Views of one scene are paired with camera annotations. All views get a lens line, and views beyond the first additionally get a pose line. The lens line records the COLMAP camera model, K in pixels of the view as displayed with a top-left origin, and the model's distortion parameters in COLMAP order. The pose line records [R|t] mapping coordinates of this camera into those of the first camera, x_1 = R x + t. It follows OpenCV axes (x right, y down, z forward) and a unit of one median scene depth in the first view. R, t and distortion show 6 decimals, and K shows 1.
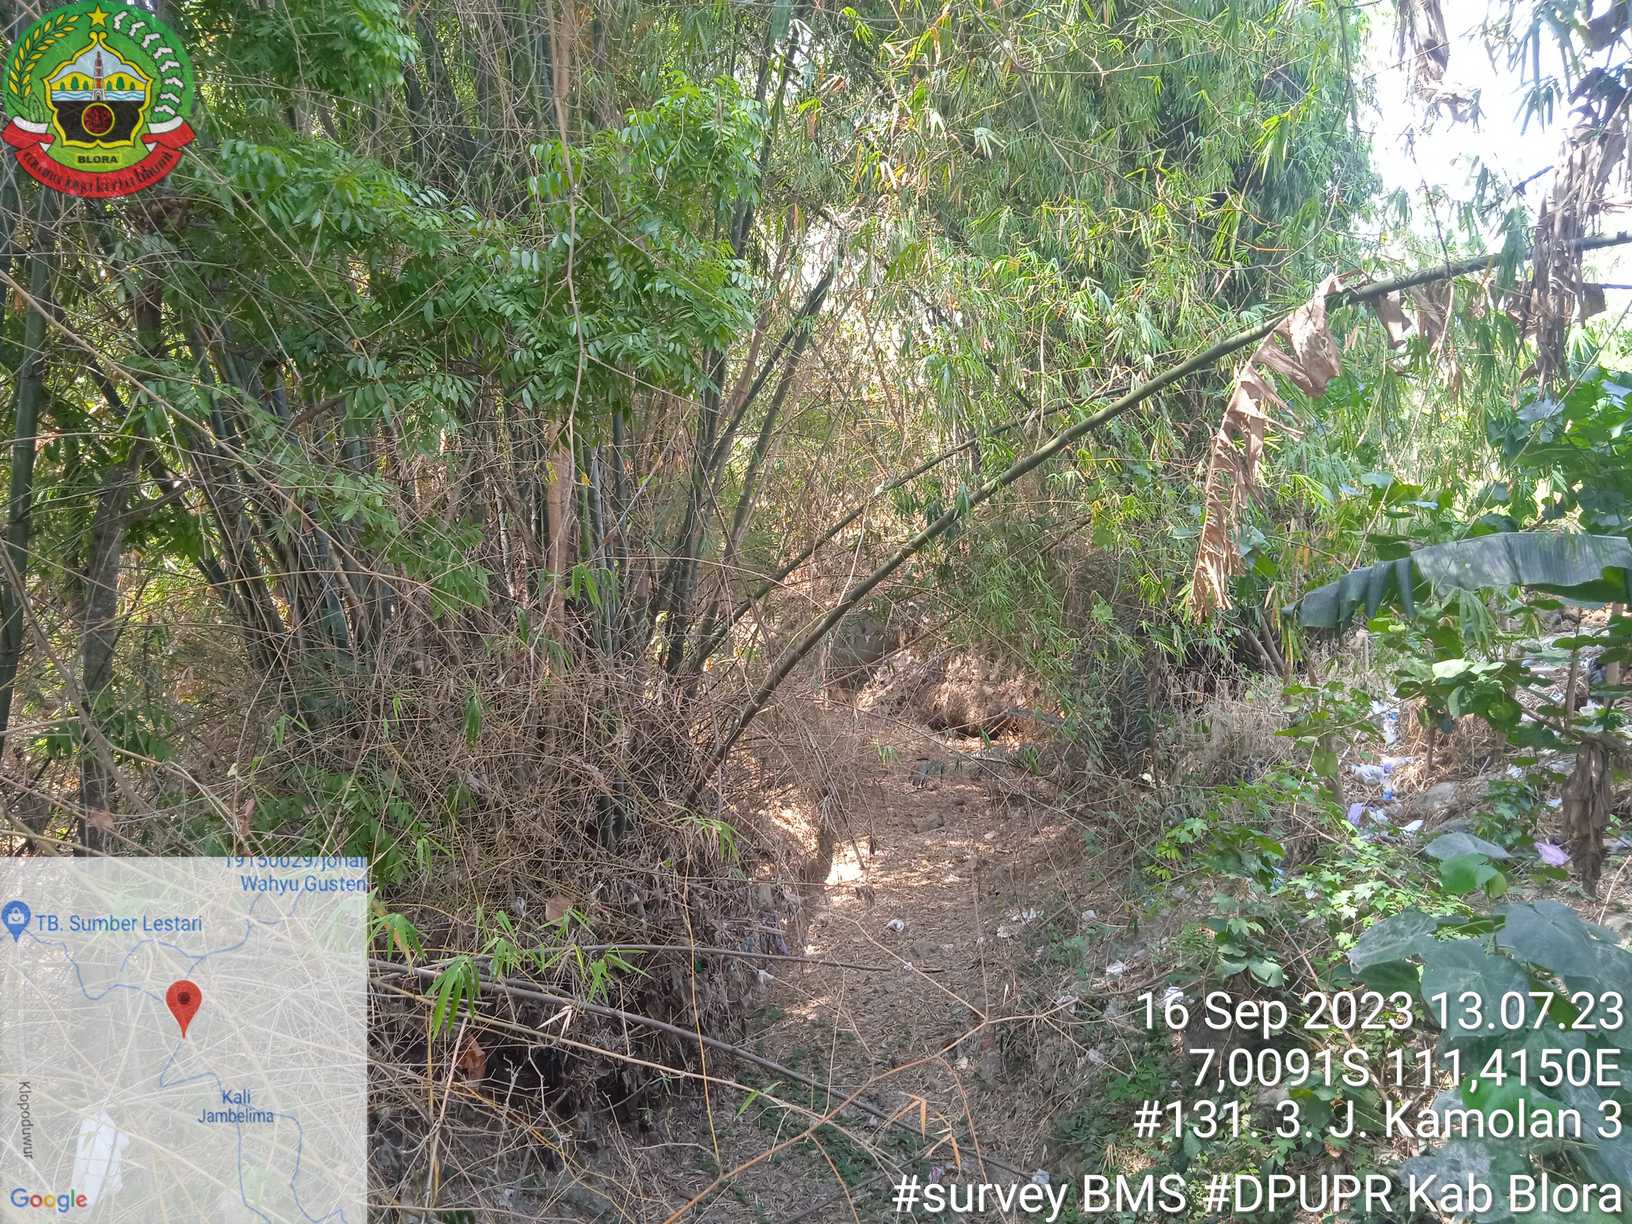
lens RADIAL K [[1331.2, 0, 806.4], [0, 1331.2, 593.2], [0, 0, 1]] dist [0.018122, -0.019459]
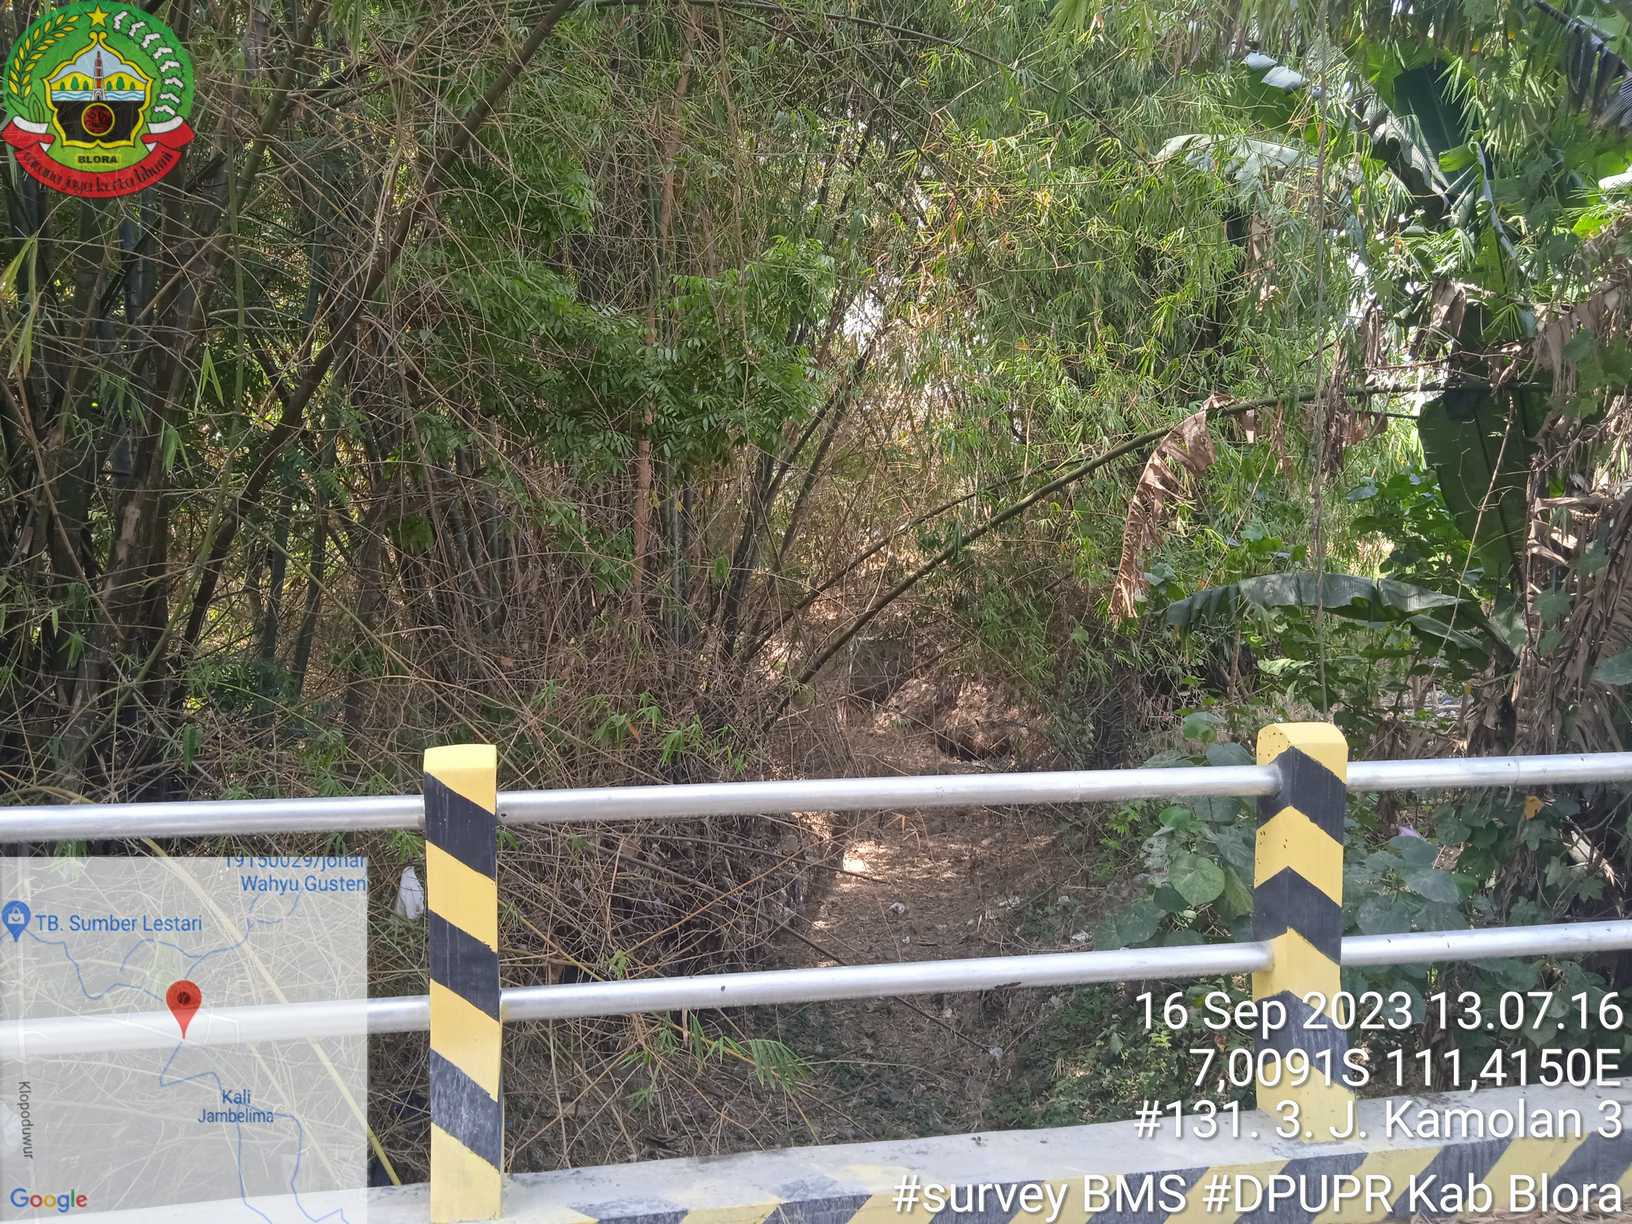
lens RADIAL K [[1331.2, 0, 806.4], [0, 1331.2, 593.2], [0, 0, 1]] dist [0.018122, -0.019459]
pose [[0.998355, 0.054828, -0.016792, -0.008710], [-0.055240, 0.998156, -0.025146, 0.017795], [0.015382, 0.026032, 0.999543, -0.199806]]
